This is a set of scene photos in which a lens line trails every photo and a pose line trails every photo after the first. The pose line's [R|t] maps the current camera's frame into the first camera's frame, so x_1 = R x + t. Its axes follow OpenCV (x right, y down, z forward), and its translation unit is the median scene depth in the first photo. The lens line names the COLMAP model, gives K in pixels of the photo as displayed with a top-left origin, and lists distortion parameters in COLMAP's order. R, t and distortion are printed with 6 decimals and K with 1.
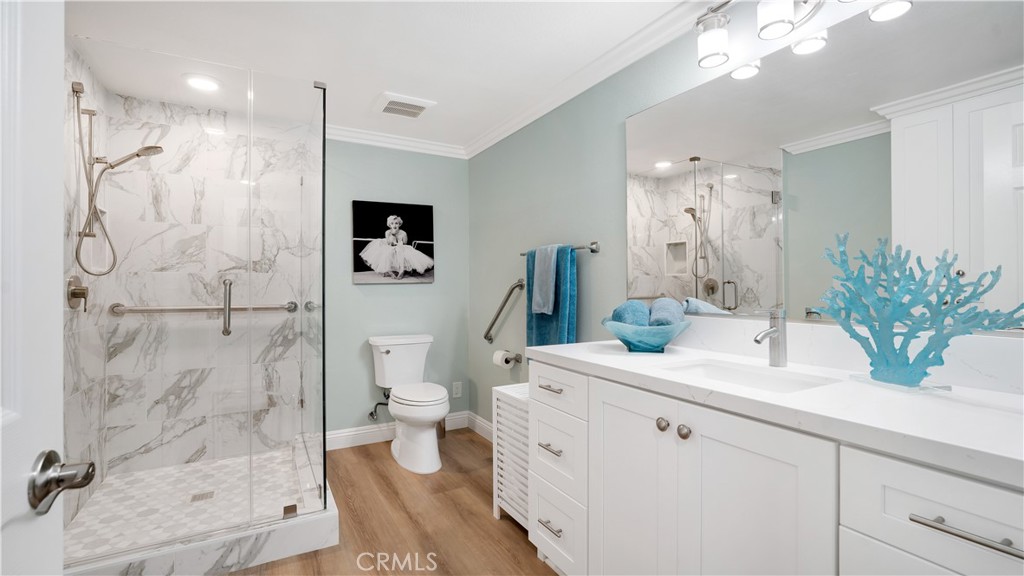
lens RADIAL K [[465.0, 0, 491.7], [0, 465.0, 278.5], [0, 0, 1]] dist [-0.014419, 0.004055]
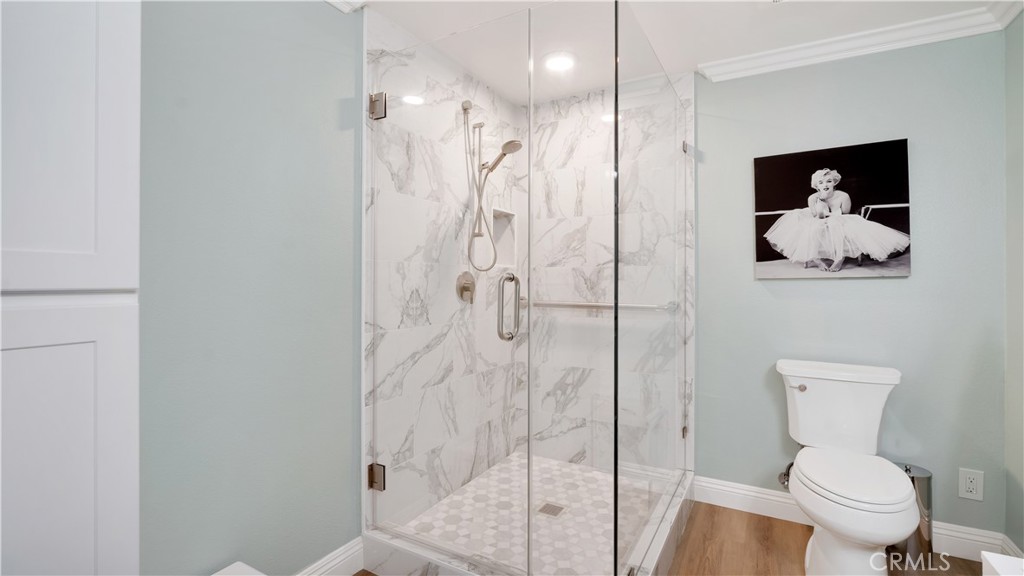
lens RADIAL K [[465.0, 0, 491.7], [0, 465.0, 278.5], [0, 0, 1]] dist [-0.014419, 0.004055]
pose [[0.553327, -0.000182, -0.832964, 0.063811], [0.009410, 0.999938, 0.006033, 0.003197], [0.832911, -0.011176, 0.553294, 0.313085]]
